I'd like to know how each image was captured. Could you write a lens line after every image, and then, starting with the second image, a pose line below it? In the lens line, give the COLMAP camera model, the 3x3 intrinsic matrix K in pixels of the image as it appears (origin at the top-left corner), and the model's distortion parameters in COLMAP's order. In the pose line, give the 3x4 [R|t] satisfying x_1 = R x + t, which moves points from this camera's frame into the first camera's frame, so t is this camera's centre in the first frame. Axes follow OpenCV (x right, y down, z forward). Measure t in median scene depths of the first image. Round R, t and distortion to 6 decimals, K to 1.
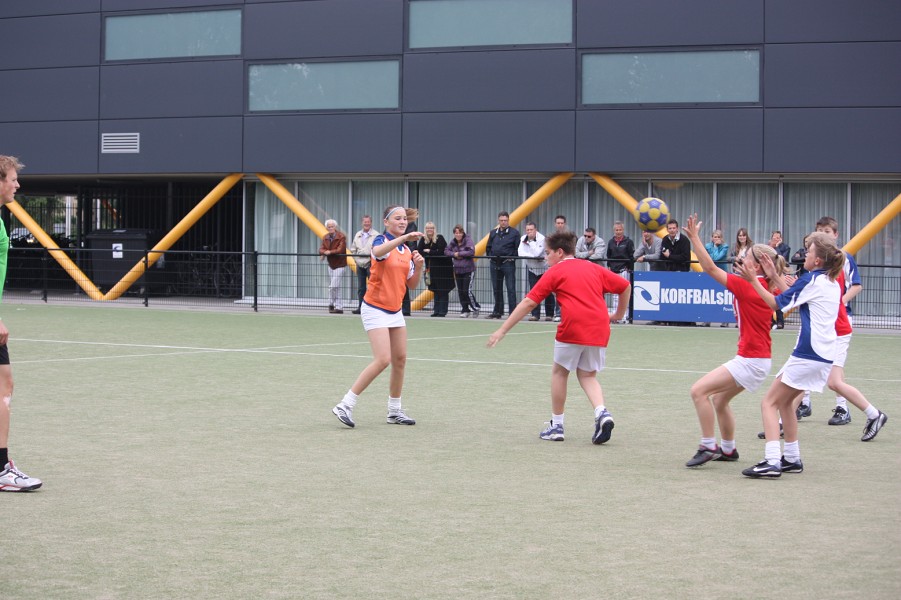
lens RADIAL K [[2347.2, 0, 385.0], [0, 2347.2, 300.2], [0, 0, 1]] dist [-0.383722, -0.049577]
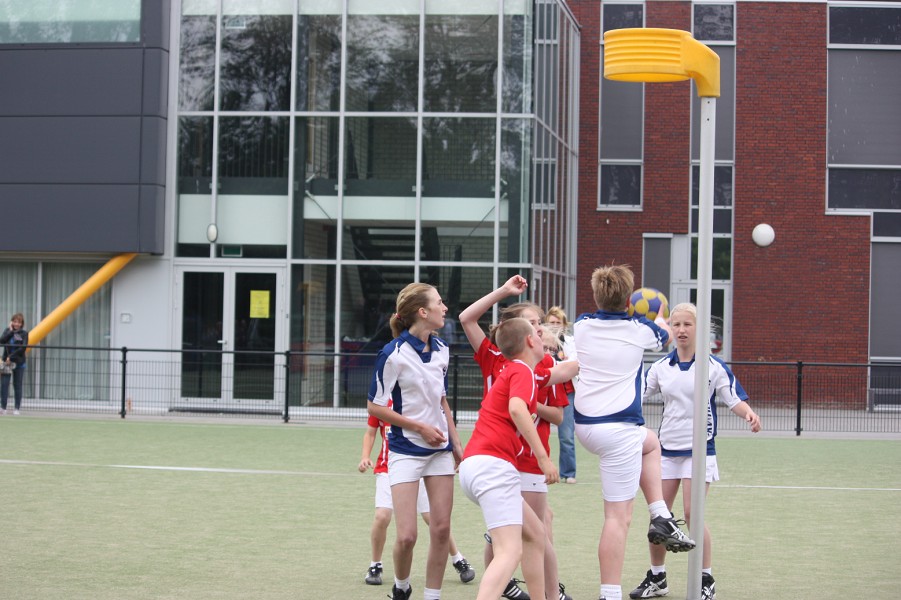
lens RADIAL K [[2370.2, 0, 382.7], [0, 2370.2, 297.1], [0, 0, 1]] dist [-0.360652, -0.381654]
pose [[0.919498, 0.010876, 0.392945, -0.099777], [0.002910, 0.999401, -0.034471, -0.003081], [-0.393084, 0.032839, 0.918916, 0.068287]]
